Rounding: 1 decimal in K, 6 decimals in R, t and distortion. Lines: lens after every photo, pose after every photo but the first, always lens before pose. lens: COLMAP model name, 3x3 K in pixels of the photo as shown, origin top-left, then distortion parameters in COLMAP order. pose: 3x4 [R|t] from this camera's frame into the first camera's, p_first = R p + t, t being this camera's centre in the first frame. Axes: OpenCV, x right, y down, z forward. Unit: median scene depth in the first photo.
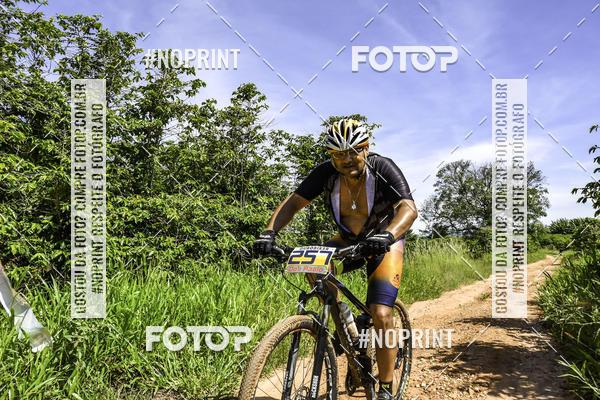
lens RADIAL K [[449.9, 0, 300.2], [0, 449.9, 213.7], [0, 0, 1]] dist [-0.123554, 0.111787]
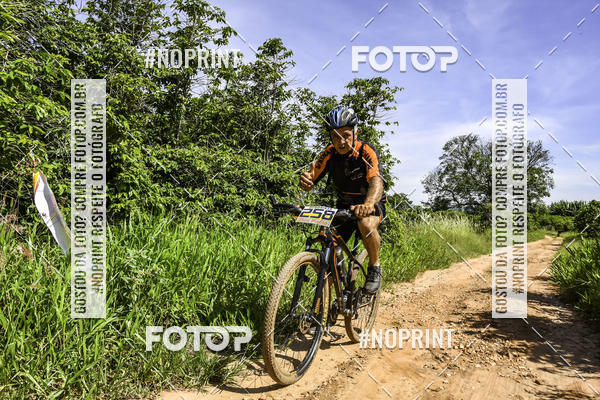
lens RADIAL K [[449.9, 0, 300.2], [0, 449.9, 213.7], [0, 0, 1]] dist [-0.123554, 0.111787]
pose [[0.998109, 0.061152, 0.006184, -0.053887], [-0.061448, 0.995087, 0.077626, 0.012343], [-0.001407, -0.077859, 0.996963, 0.005348]]
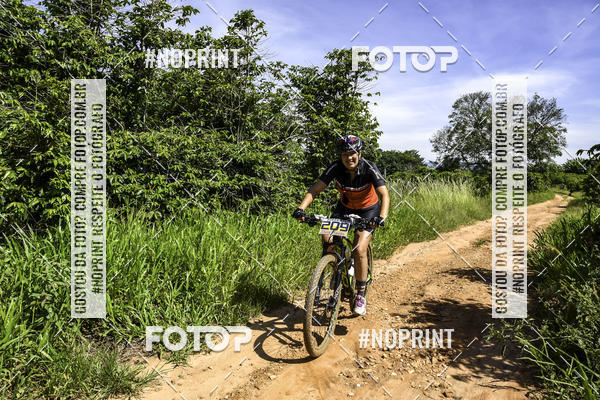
lens RADIAL K [[449.9, 0, 300.2], [0, 449.9, 213.7], [0, 0, 1]] dist [-0.123554, 0.111787]
pose [[0.998150, 0.058053, -0.018041, 0.032652], [-0.053971, 0.982817, 0.176515, -0.042244], [0.027978, -0.175215, 0.984133, 0.014570]]
